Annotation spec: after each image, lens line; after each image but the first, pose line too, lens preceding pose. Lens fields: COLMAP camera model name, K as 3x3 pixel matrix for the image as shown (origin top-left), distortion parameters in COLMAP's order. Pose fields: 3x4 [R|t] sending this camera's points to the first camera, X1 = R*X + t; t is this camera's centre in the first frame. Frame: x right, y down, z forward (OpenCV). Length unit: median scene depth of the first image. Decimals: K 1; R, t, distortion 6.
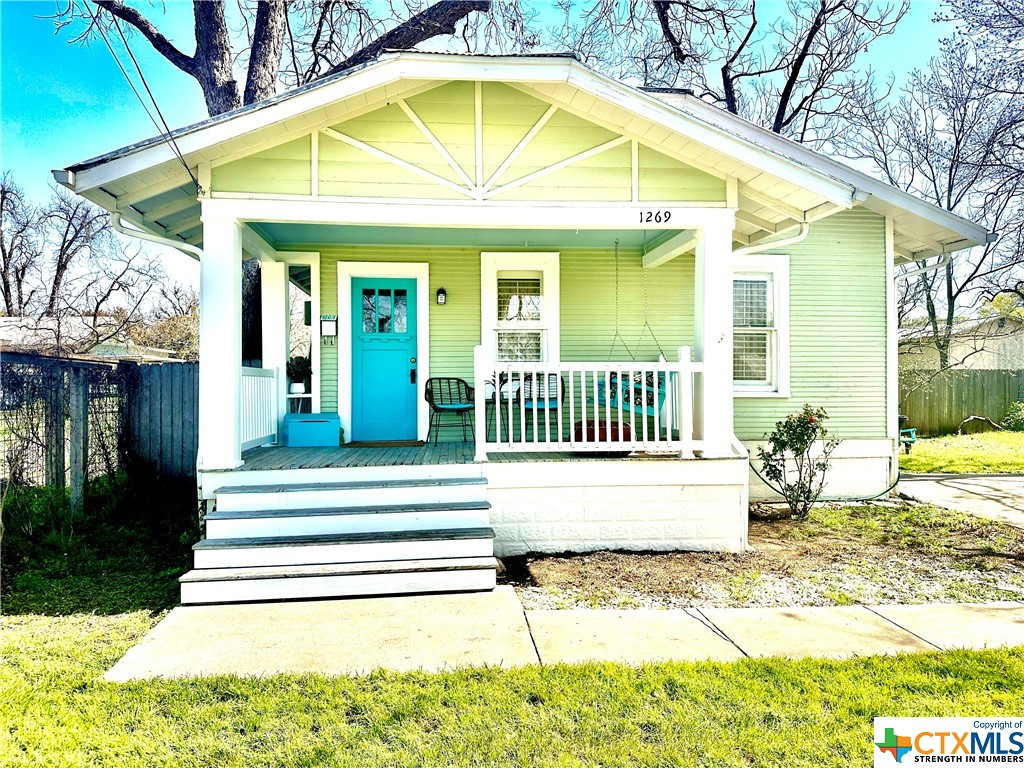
lens RADIAL K [[725.5, 0, 509.8], [0, 725.5, 375.4], [0, 0, 1]] dist [0.036089, -0.052590]
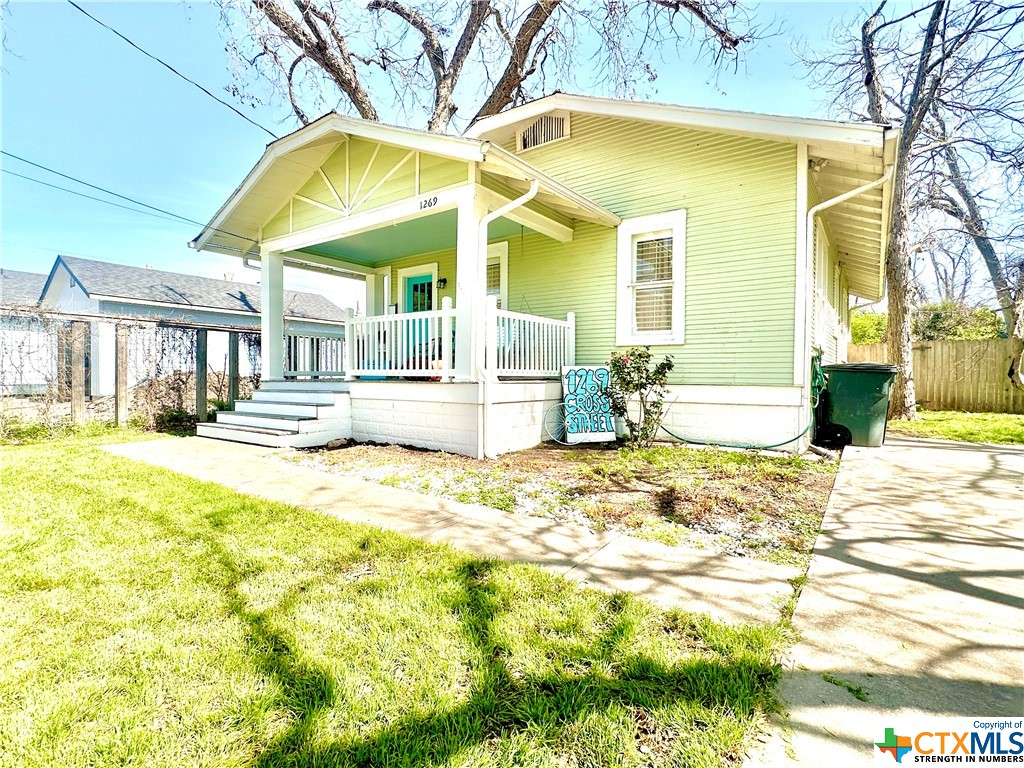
lens RADIAL K [[511.0, 0, 515.3], [0, 511.0, 384.2], [0, 0, 1]] dist [-0.009139, 0.003048]
pose [[0.745034, 0.020945, -0.666698, 0.958826], [0.001096, 0.999467, 0.032623, 0.087632], [0.667026, -0.025036, 0.744614, 0.392575]]
